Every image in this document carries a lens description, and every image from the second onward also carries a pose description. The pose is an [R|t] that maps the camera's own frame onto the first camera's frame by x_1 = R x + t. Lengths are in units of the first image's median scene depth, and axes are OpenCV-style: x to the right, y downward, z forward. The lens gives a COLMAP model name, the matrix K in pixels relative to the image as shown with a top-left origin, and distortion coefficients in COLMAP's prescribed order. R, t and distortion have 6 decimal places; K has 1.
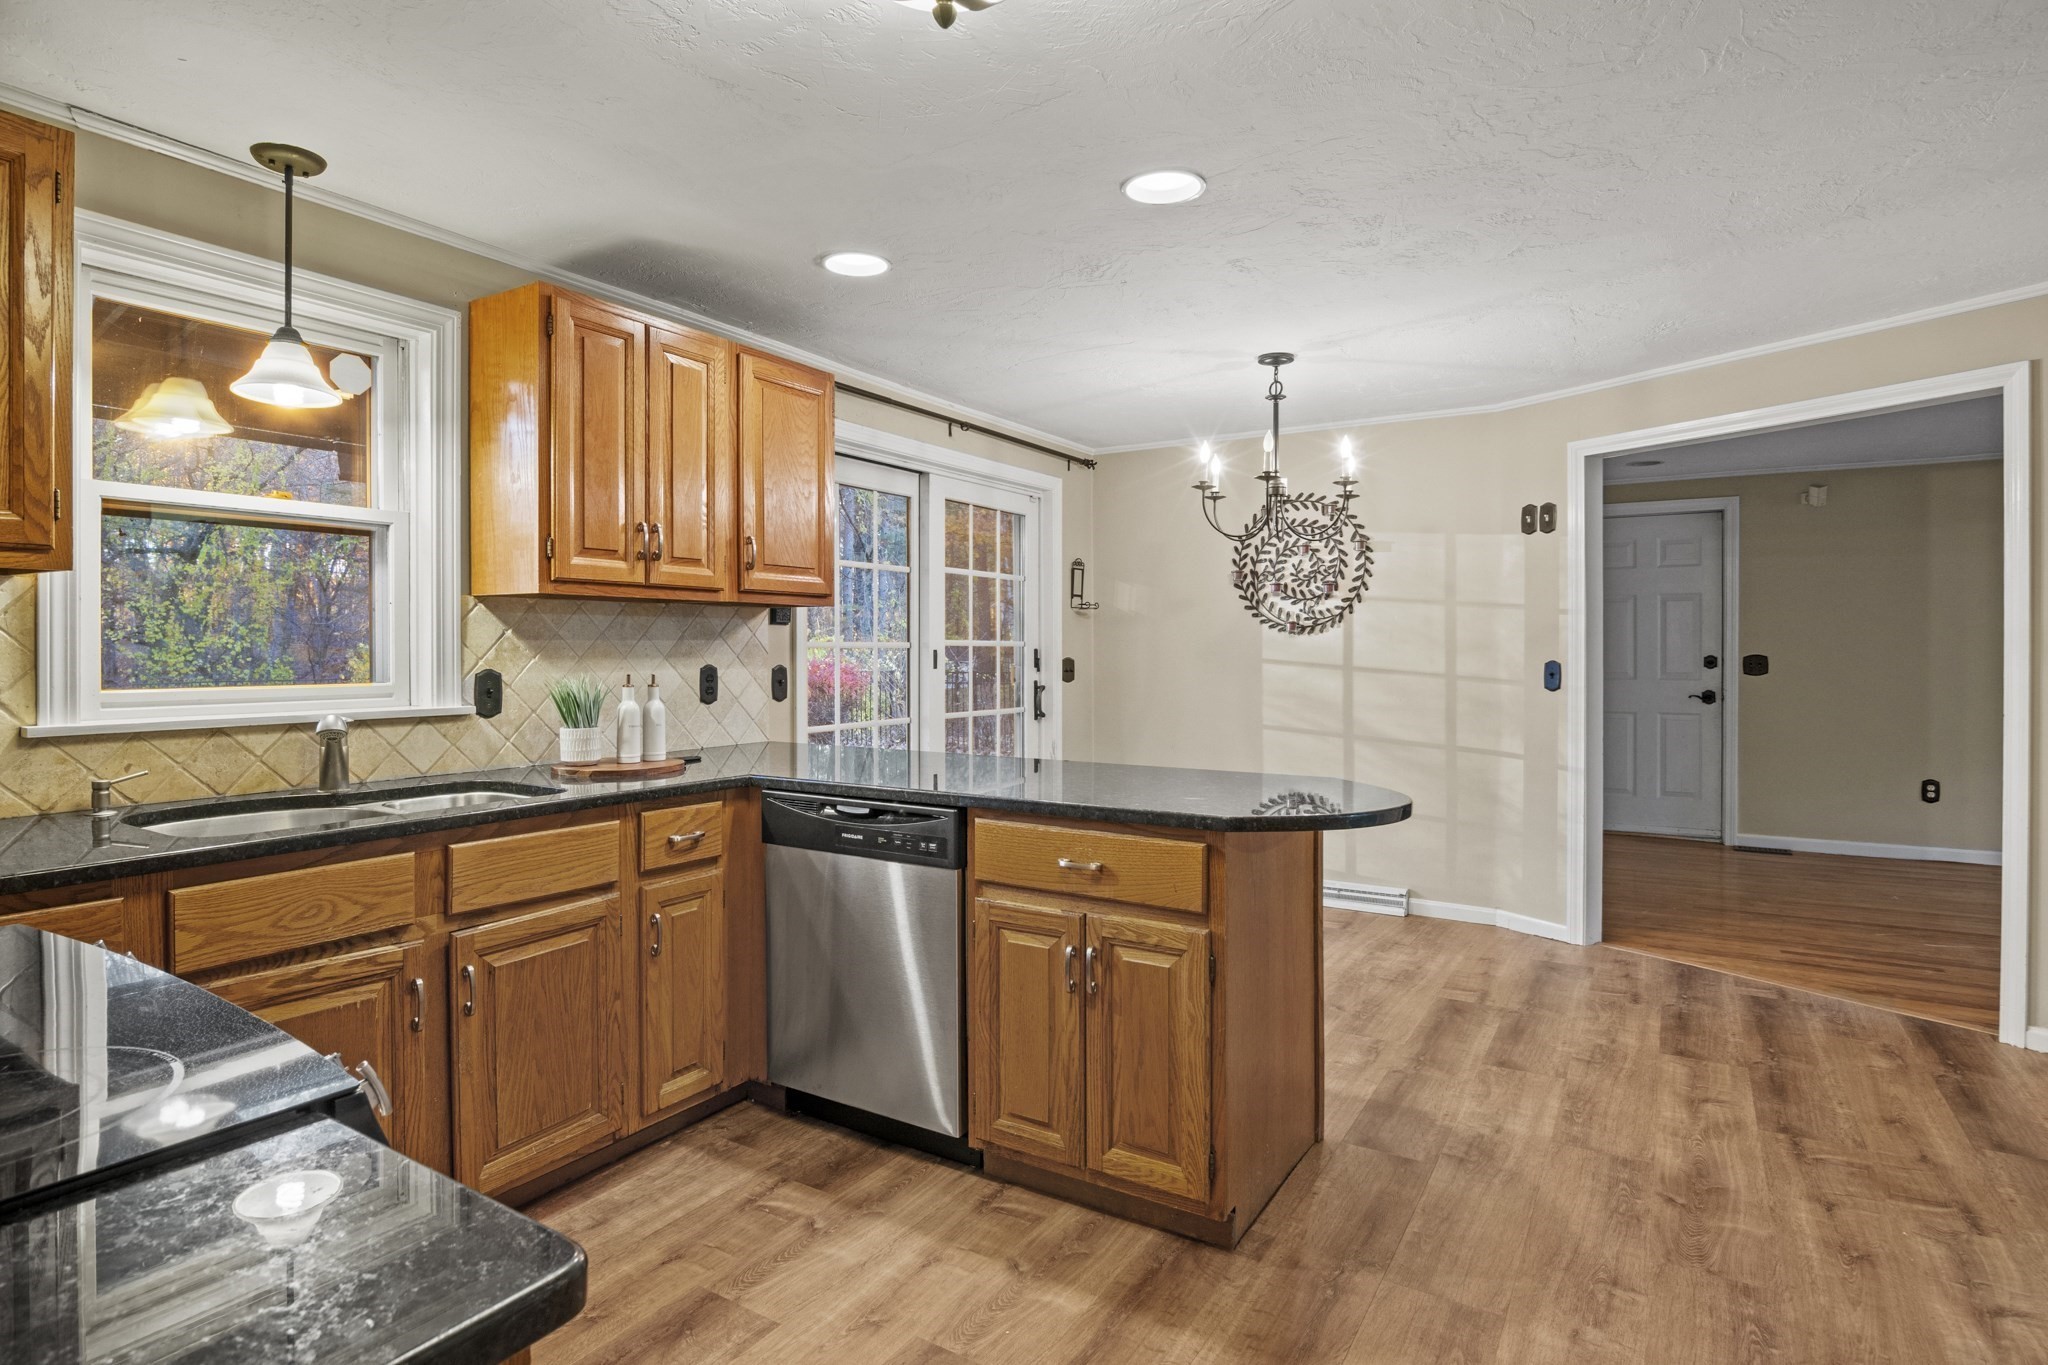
lens RADIAL K [[1064.9, 0, 1020.1], [0, 1064.9, 653.4], [0, 0, 1]] dist [-0.016515, -0.000313]
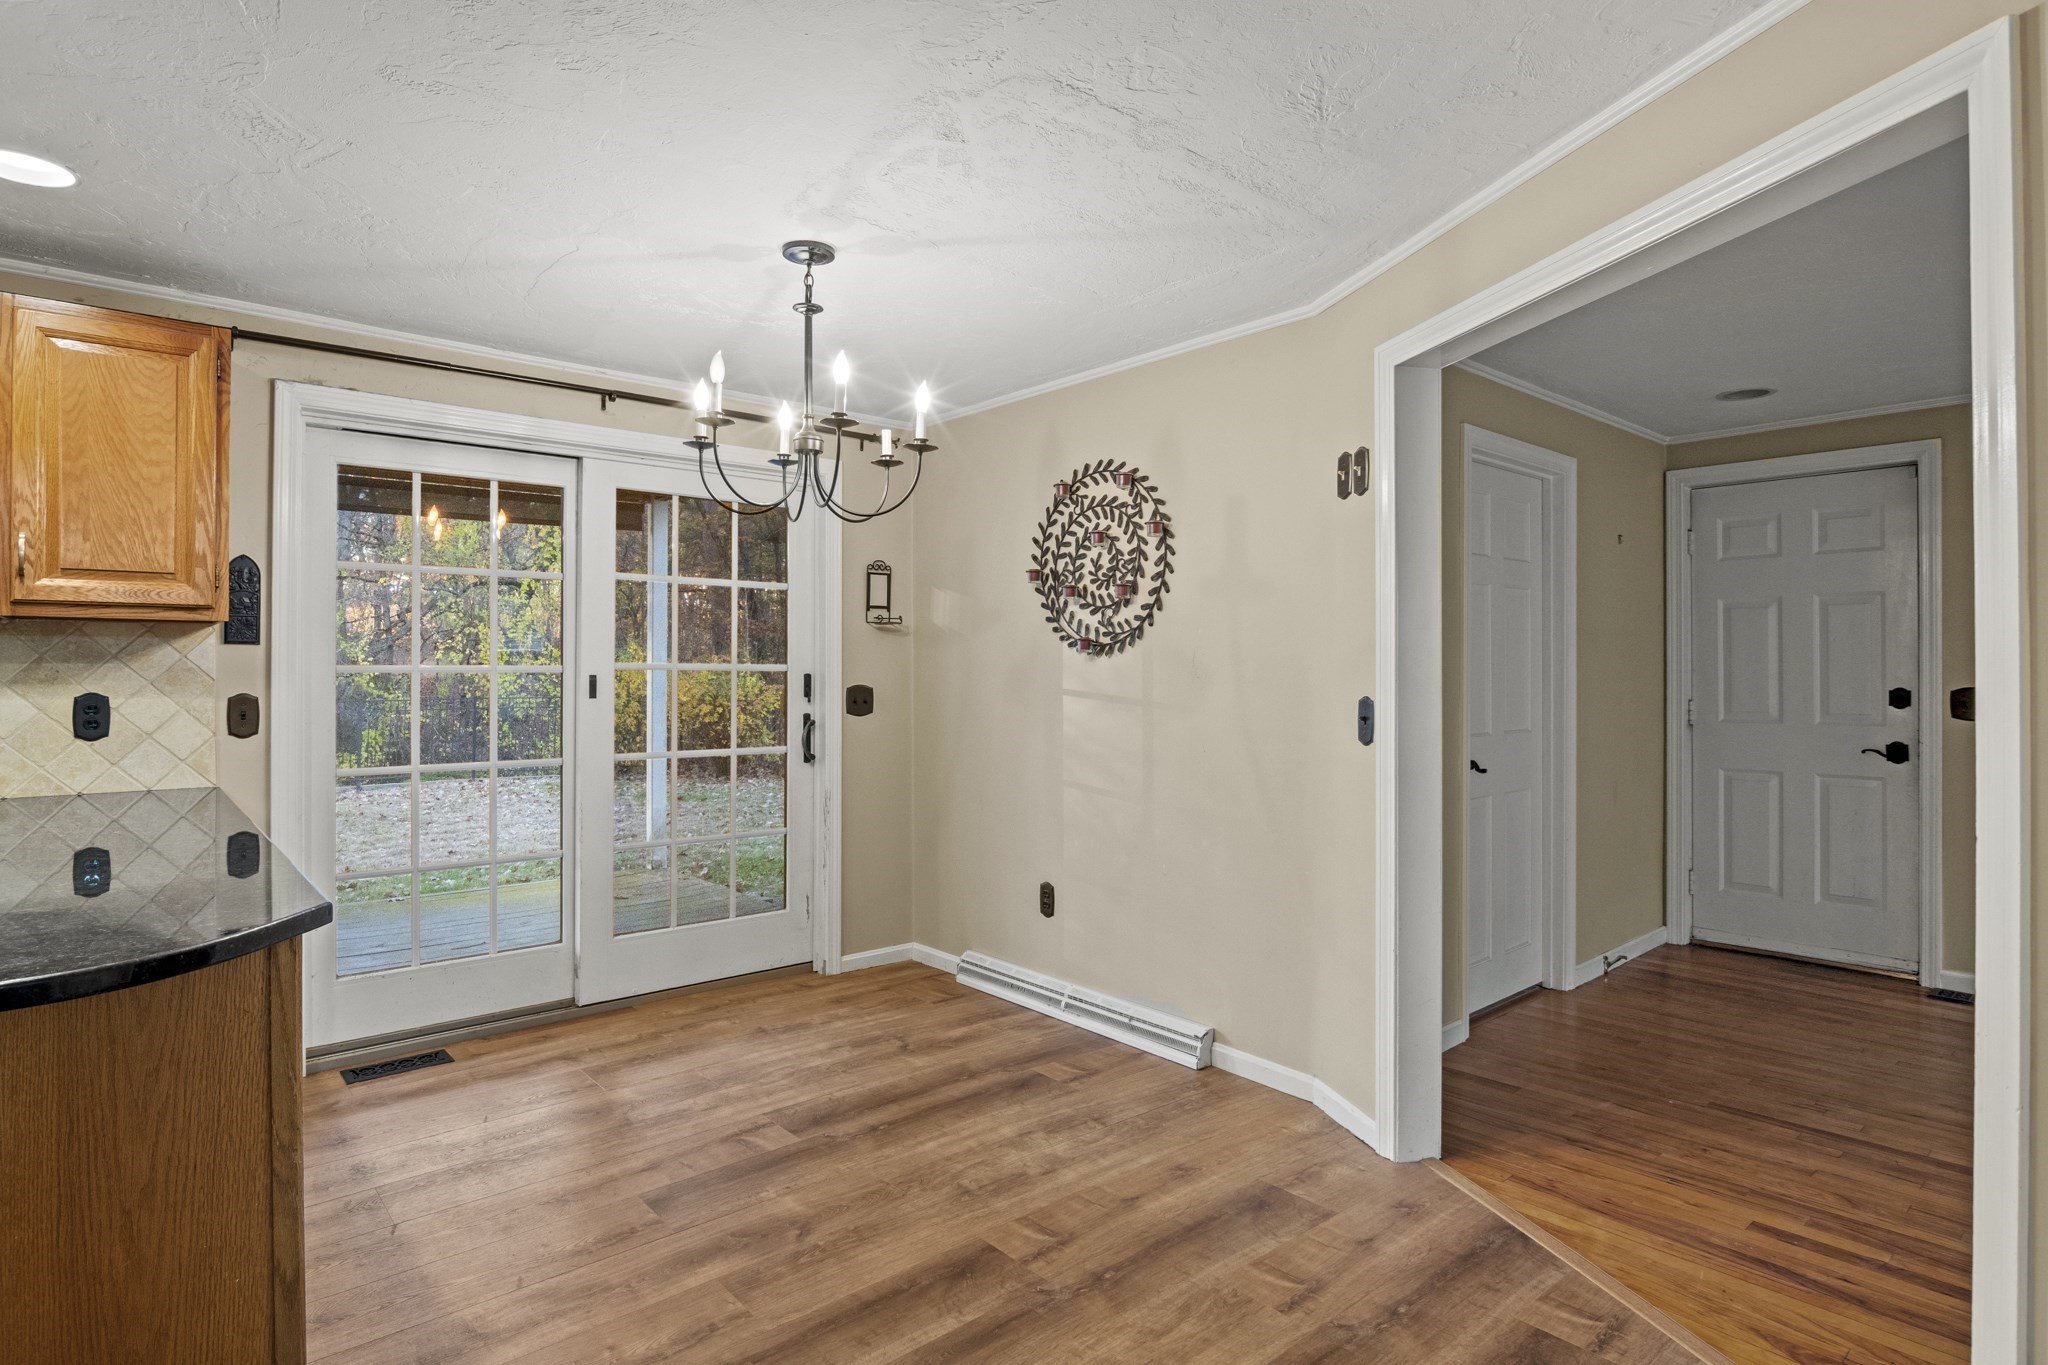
lens RADIAL K [[1073.8, 0, 1024.5], [0, 1073.8, 665.3], [0, 0, 1]] dist [-0.016541, -0.001365]
pose [[0.954571, 0.002079, -0.297976, 0.472041], [-0.004872, 0.999951, -0.008630, -0.005389], [0.297943, 0.009690, 0.954534, 0.315884]]
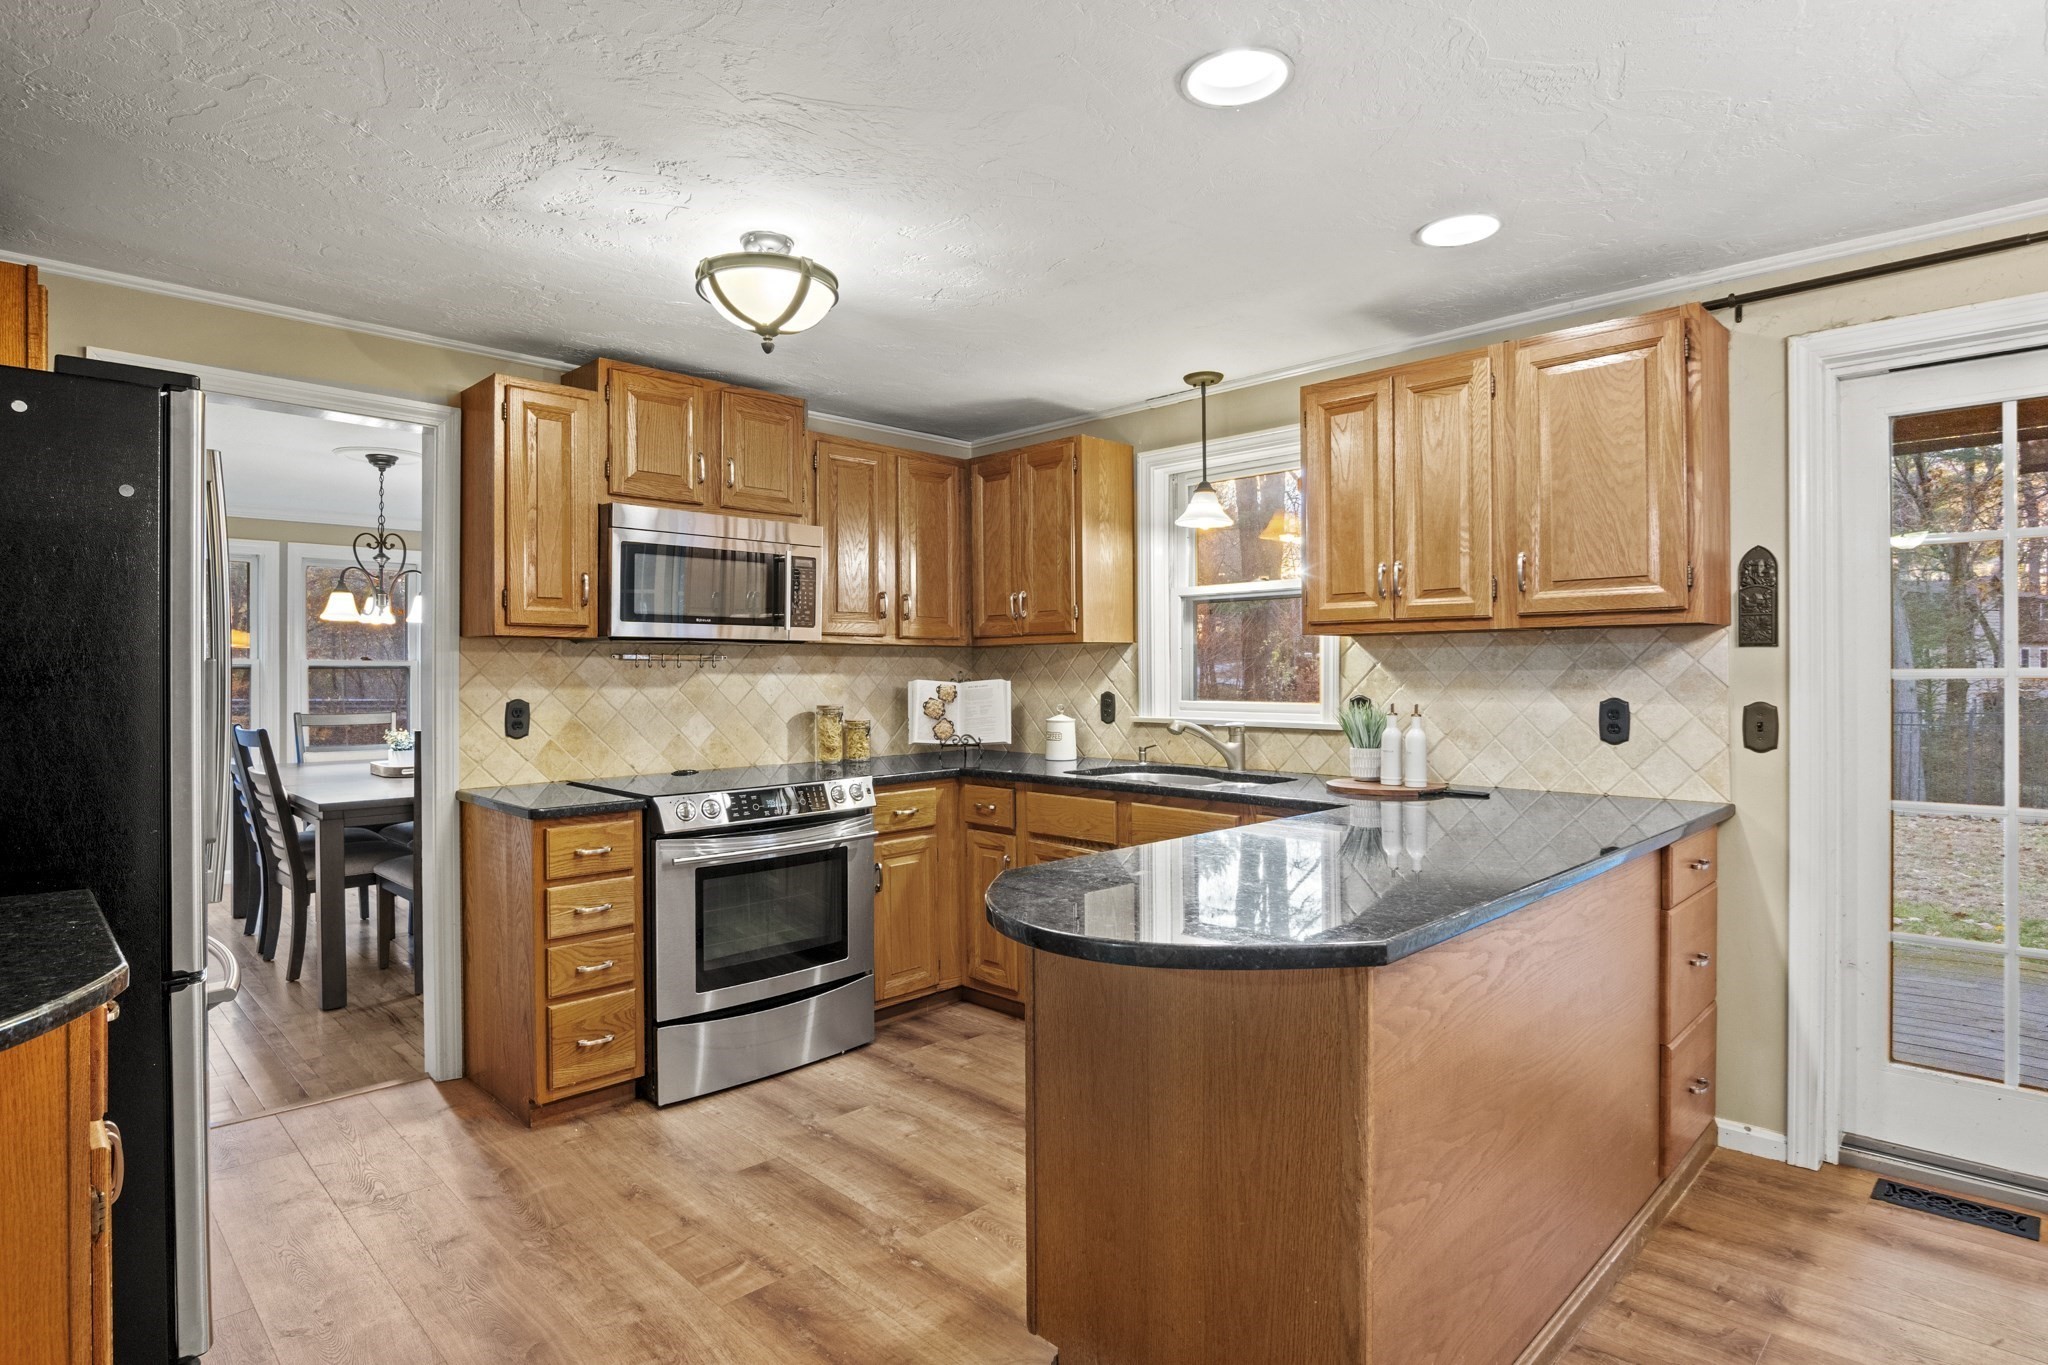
lens RADIAL K [[1067.9, 0, 1017.2], [0, 1067.9, 674.4], [0, 0, 1]] dist [-0.015954, -0.000929]
pose [[-0.234663, 0.003733, -0.972070, 0.475636], [-0.000855, 0.999991, 0.004047, -0.008409], [0.972076, 0.001781, -0.234658, 0.538524]]
